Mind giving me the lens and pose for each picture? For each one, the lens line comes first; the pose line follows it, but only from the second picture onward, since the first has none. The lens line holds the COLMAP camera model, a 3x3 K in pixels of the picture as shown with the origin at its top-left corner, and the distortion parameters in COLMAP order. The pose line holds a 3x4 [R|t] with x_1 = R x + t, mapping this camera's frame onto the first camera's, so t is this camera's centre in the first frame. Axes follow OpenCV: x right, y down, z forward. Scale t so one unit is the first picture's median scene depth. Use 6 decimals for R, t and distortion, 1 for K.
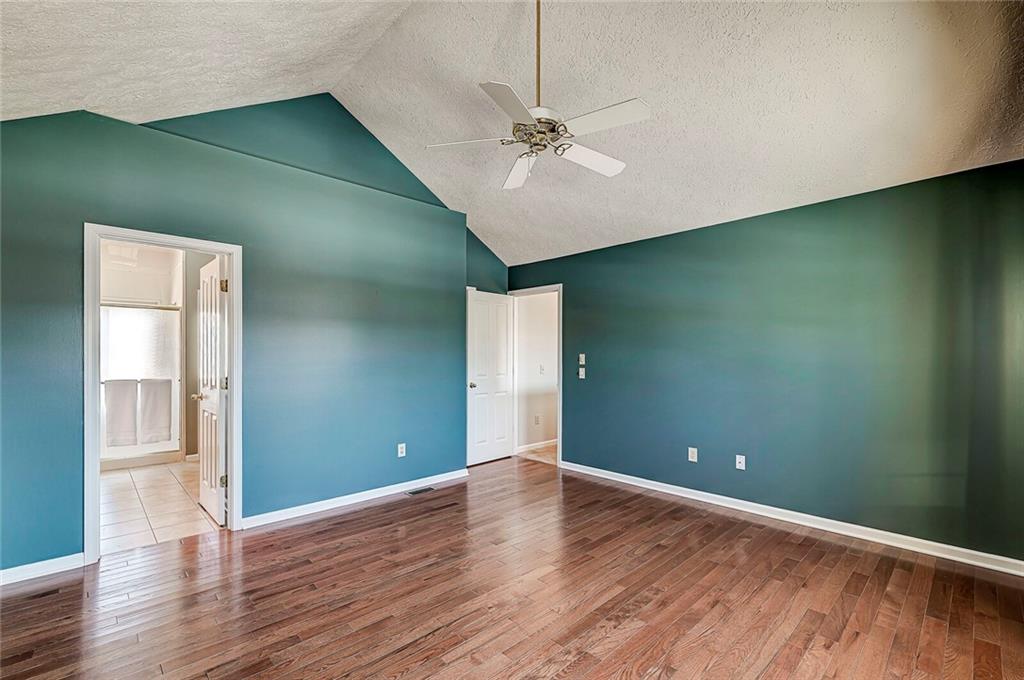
lens RADIAL K [[448.1, 0, 513.5], [0, 448.1, 355.7], [0, 0, 1]] dist [0.000327, -0.000072]
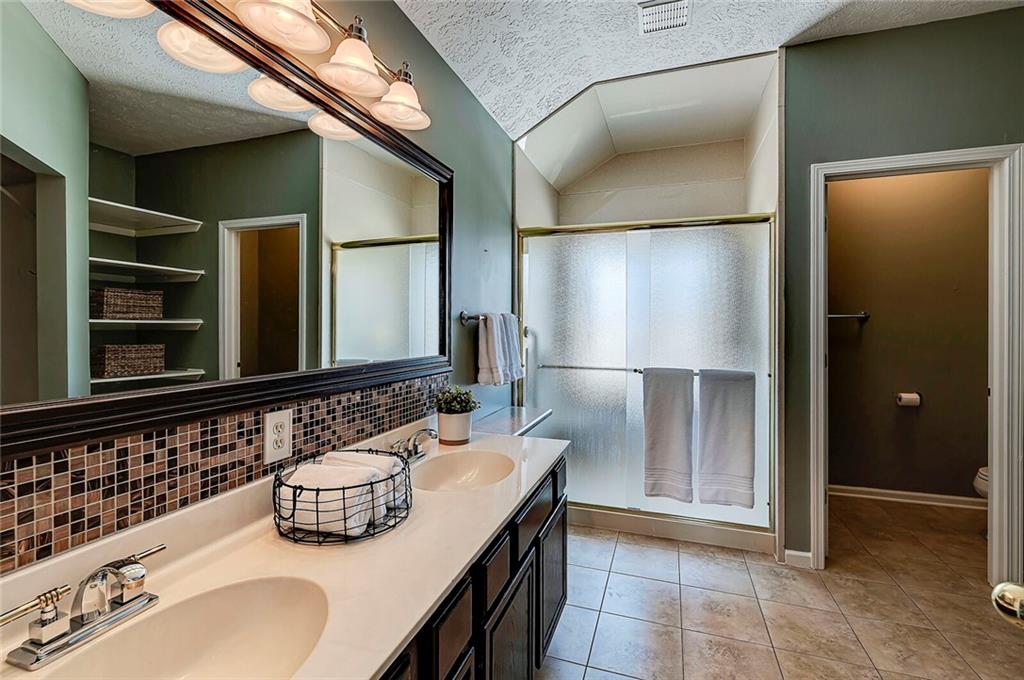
lens RADIAL K [[446.9, 0, 514.9], [0, 446.9, 327.9], [0, 0, 1]] dist [-0.001870, -0.000492]
pose [[0.459577, 0.003945, -0.888129, -0.484171], [-0.001585, 0.999992, 0.003622, 0.005149], [0.888137, -0.000257, 0.459580, 0.589063]]
